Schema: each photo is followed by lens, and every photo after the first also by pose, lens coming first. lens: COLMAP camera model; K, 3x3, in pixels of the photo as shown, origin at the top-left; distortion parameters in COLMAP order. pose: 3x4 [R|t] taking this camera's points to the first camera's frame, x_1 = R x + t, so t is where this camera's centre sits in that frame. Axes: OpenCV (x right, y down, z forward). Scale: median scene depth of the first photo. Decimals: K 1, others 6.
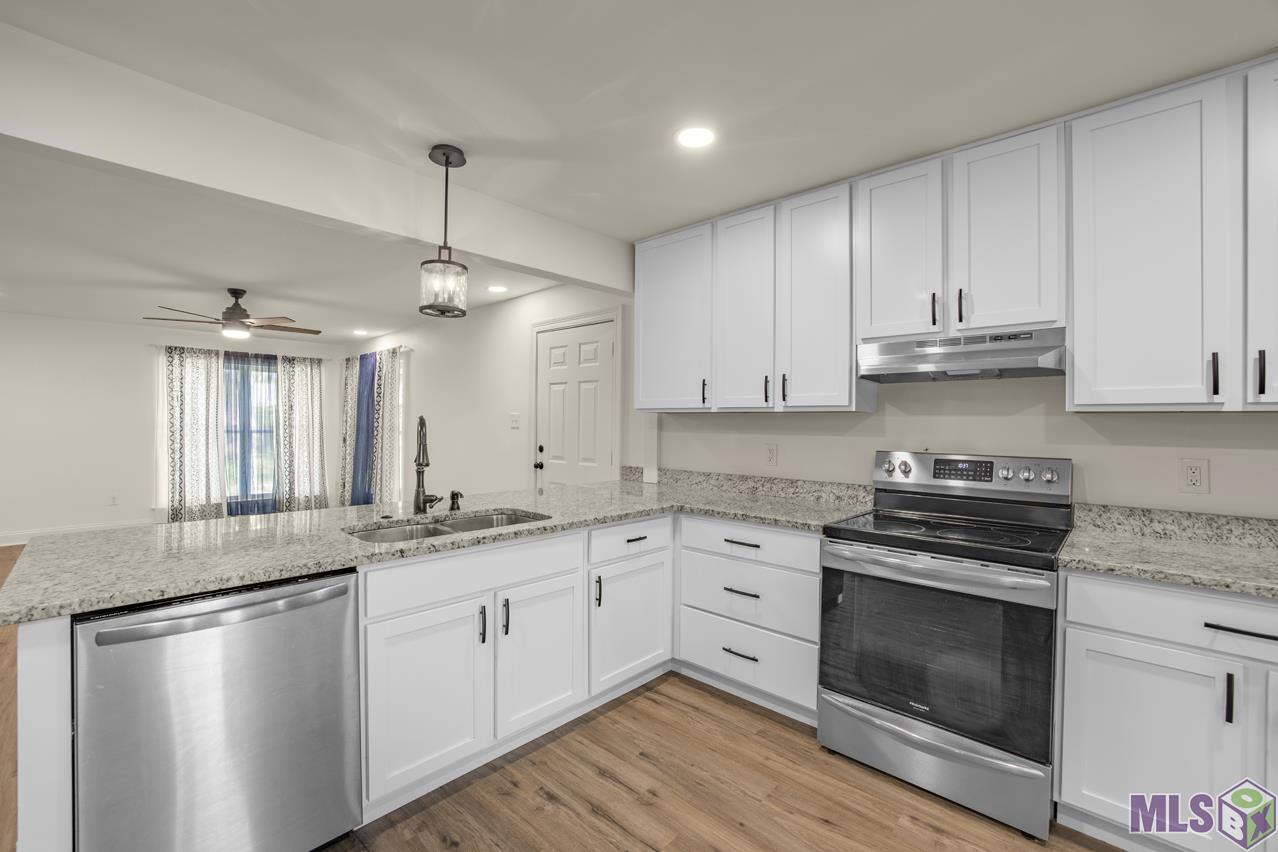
lens RADIAL K [[541.4, 0, 628.3], [0, 541.4, 421.8], [0, 0, 1]] dist [-0.051392, 0.015316]
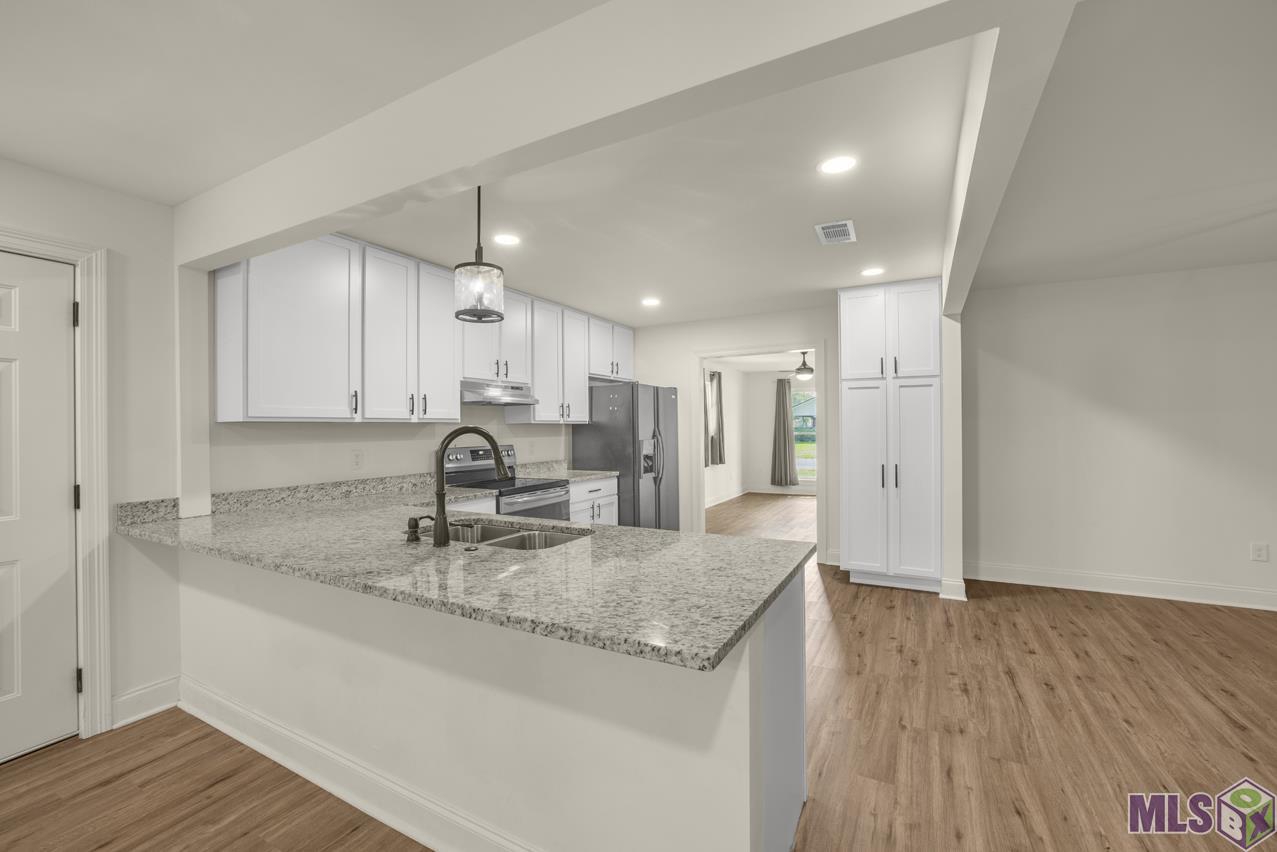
lens RADIAL K [[522.5, 0, 638.5], [0, 522.5, 426.0], [0, 0, 1]] dist [-0.000554, 0.000456]
pose [[-0.250224, -0.003986, 0.968180, -1.131722], [0.007728, 0.999951, 0.006114, -0.014722], [-0.968157, 0.009012, -0.250181, 0.837116]]
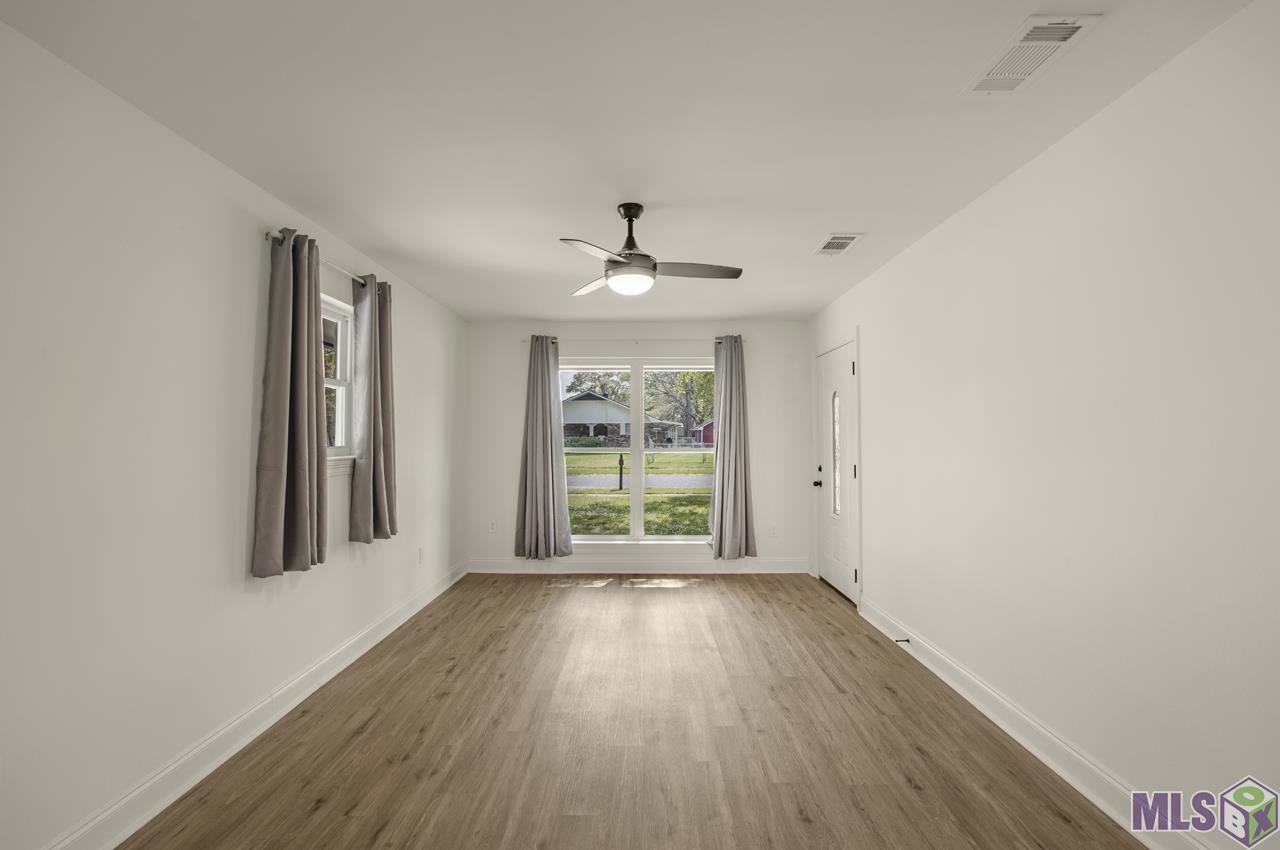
lens RADIAL K [[523.8, 0, 640.0], [0, 523.8, 425.0], [0, 0, 1]] dist [-0.000554, 0.000456]
pose [[-0.683532, 0.004564, 0.729906, 0.838665], [-0.006750, 0.999898, -0.012572, 0.011879], [-0.729889, -0.013520, -0.683432, -0.194021]]
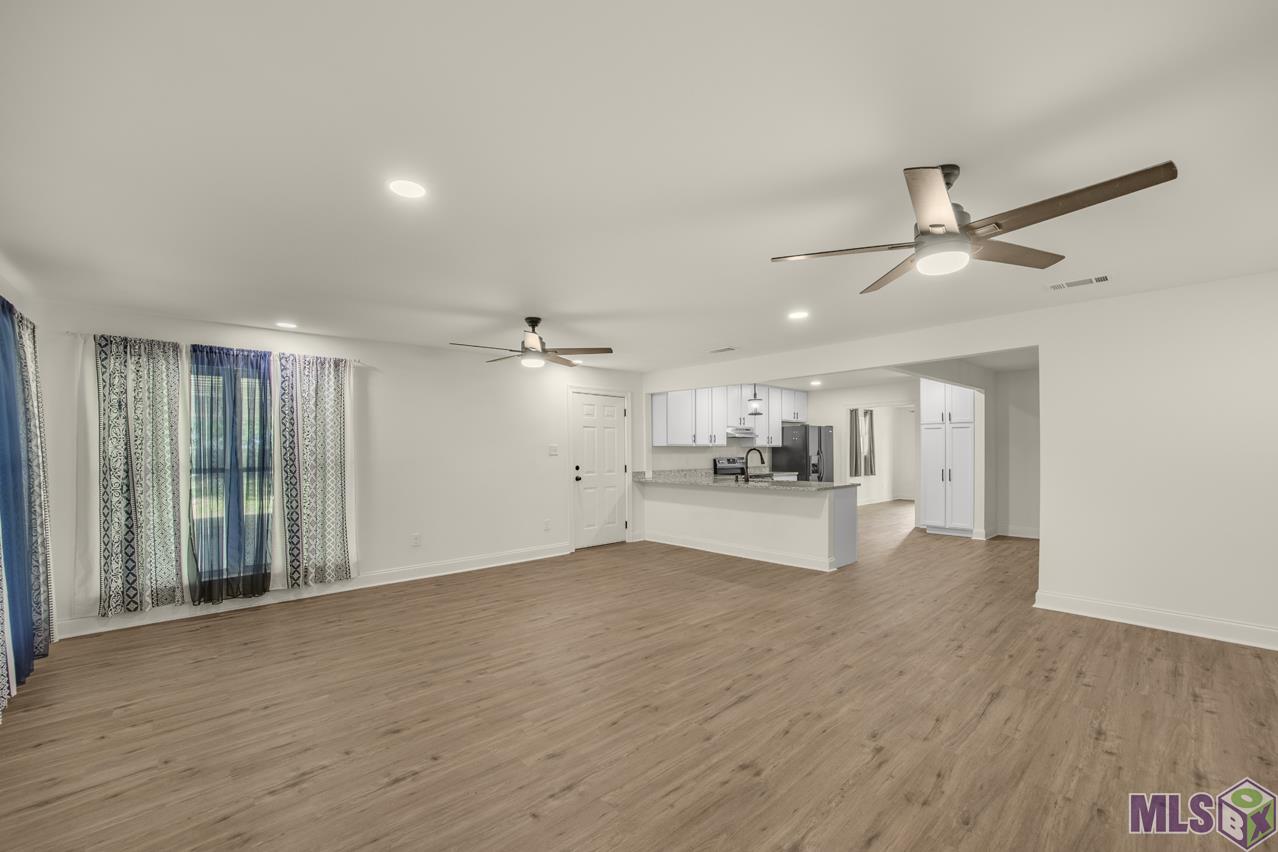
lens RADIAL K [[485.9, 0, 662.5], [0, 485.9, 450.1], [0, 0, 1]] dist [-0.001270, 0.000208]
pose [[0.057048, -0.007112, 0.998346, -2.693871], [0.004769, 0.999965, 0.006851, -0.016912], [-0.998360, 0.004370, 0.057080, 1.178285]]
